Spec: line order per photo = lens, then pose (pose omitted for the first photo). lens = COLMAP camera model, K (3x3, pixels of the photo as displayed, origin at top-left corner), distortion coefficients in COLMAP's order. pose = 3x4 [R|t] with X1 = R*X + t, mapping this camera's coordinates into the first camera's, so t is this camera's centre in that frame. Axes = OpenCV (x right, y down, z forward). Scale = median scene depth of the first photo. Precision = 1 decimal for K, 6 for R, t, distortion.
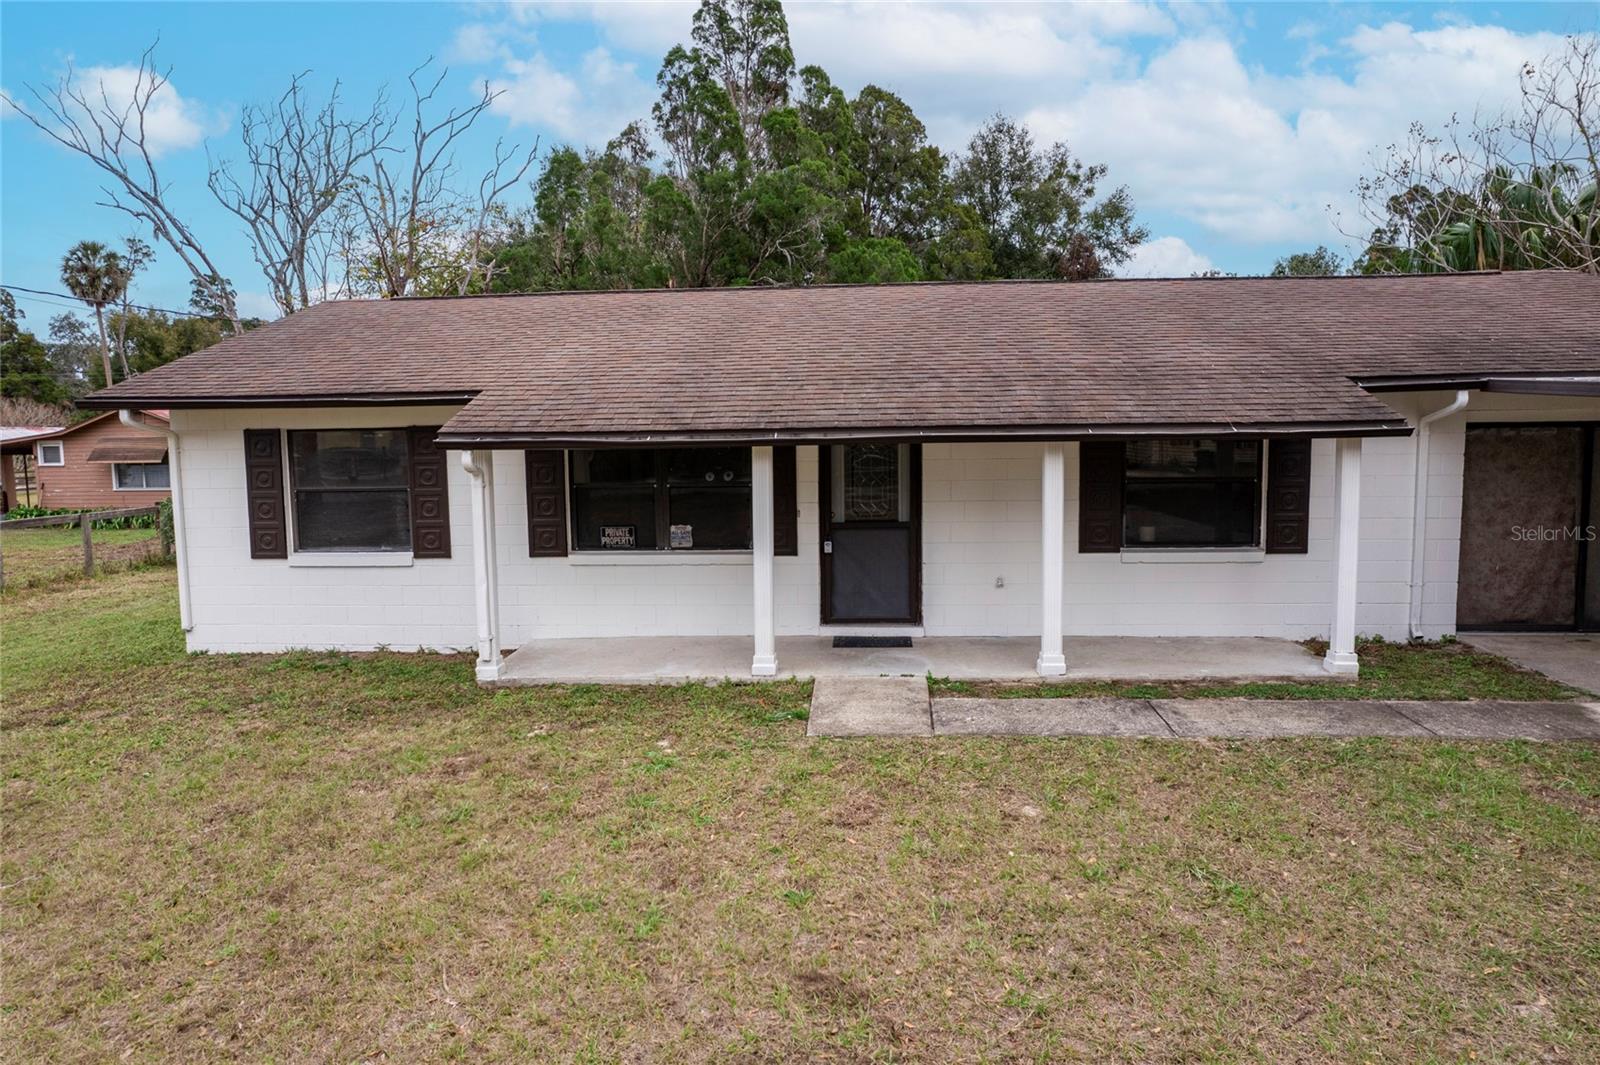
lens RADIAL K [[1021.7, 0, 800.5], [0, 1021.7, 539.7], [0, 0, 1]] dist [-0.075935, 0.066808]
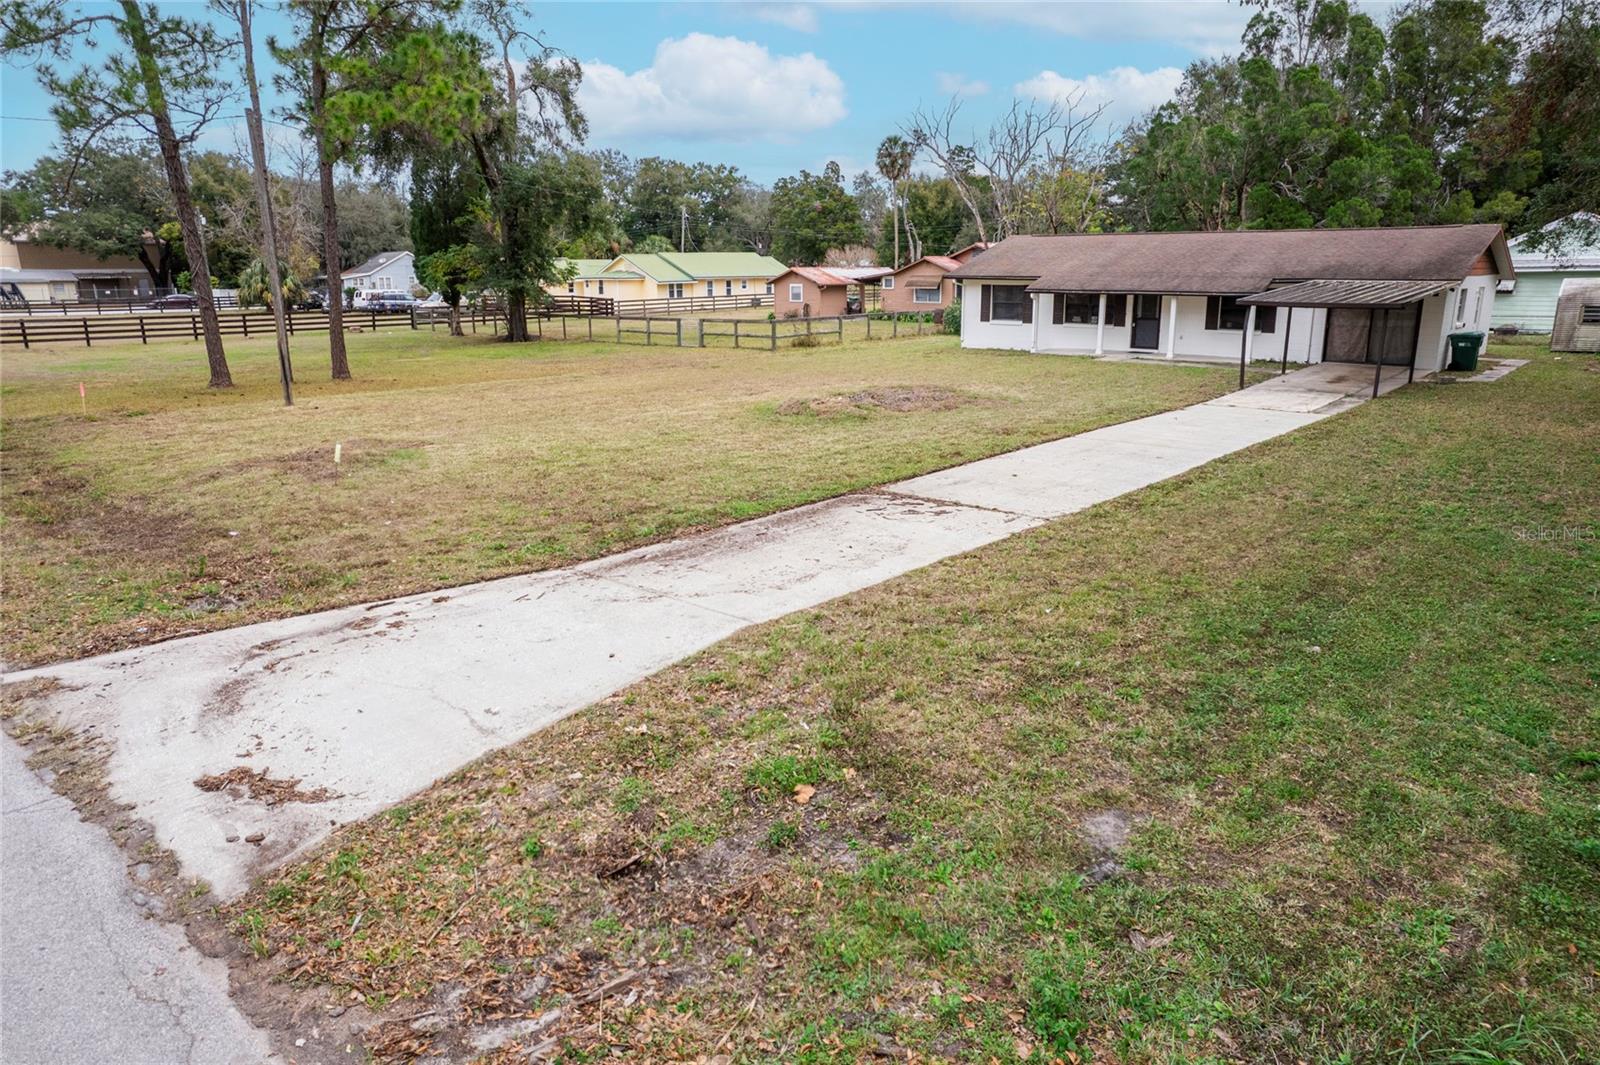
lens RADIAL K [[1021.7, 0, 800.5], [0, 1021.7, 539.7], [0, 0, 1]] dist [-0.075935, 0.066808]
pose [[0.788483, 0.166706, -0.592033, 1.224797], [-0.066031, 0.979948, 0.187994, 0.143998], [0.611502, -0.109137, 0.783680, -2.322406]]
